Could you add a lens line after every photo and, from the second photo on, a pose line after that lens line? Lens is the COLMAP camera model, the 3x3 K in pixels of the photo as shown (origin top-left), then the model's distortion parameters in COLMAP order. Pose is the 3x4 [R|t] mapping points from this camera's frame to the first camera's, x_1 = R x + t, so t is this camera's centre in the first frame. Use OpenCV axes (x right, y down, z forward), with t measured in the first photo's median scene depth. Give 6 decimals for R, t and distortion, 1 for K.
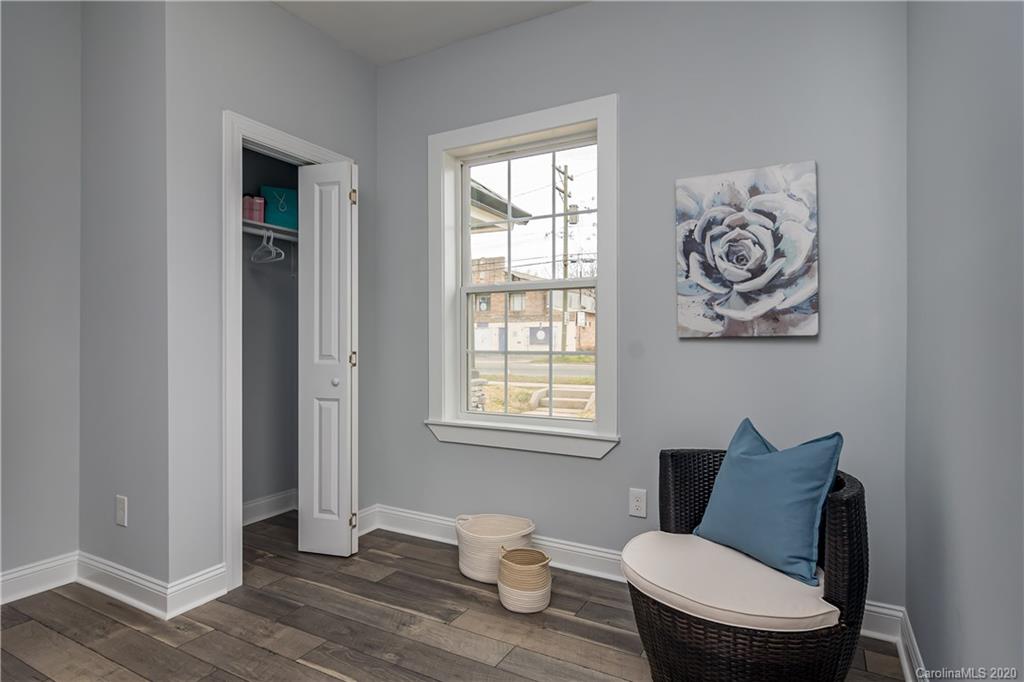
lens RADIAL K [[560.8, 0, 506.6], [0, 560.8, 346.8], [0, 0, 1]] dist [0.003610, 0.001692]
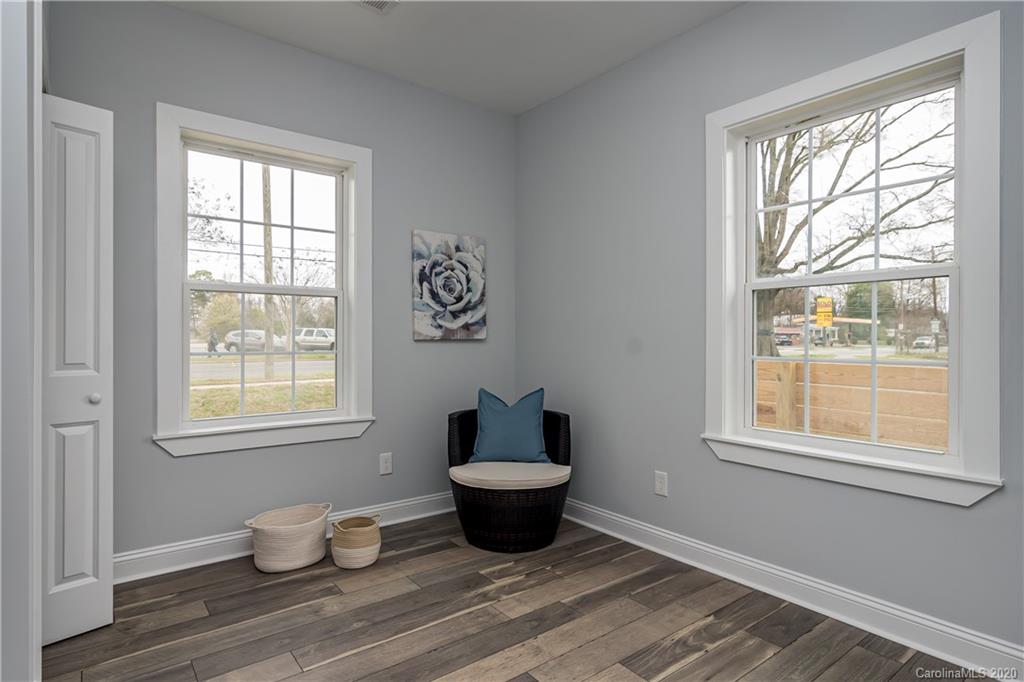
lens RADIAL K [[560.8, 0, 501.9], [0, 560.8, 343.3], [0, 0, 1]] dist [0.003610, 0.001692]
pose [[0.391343, -0.008460, 0.920206, -0.964908], [0.004695, 0.999963, 0.007197, -0.017378], [-0.920233, 0.001504, 0.391368, 0.248789]]
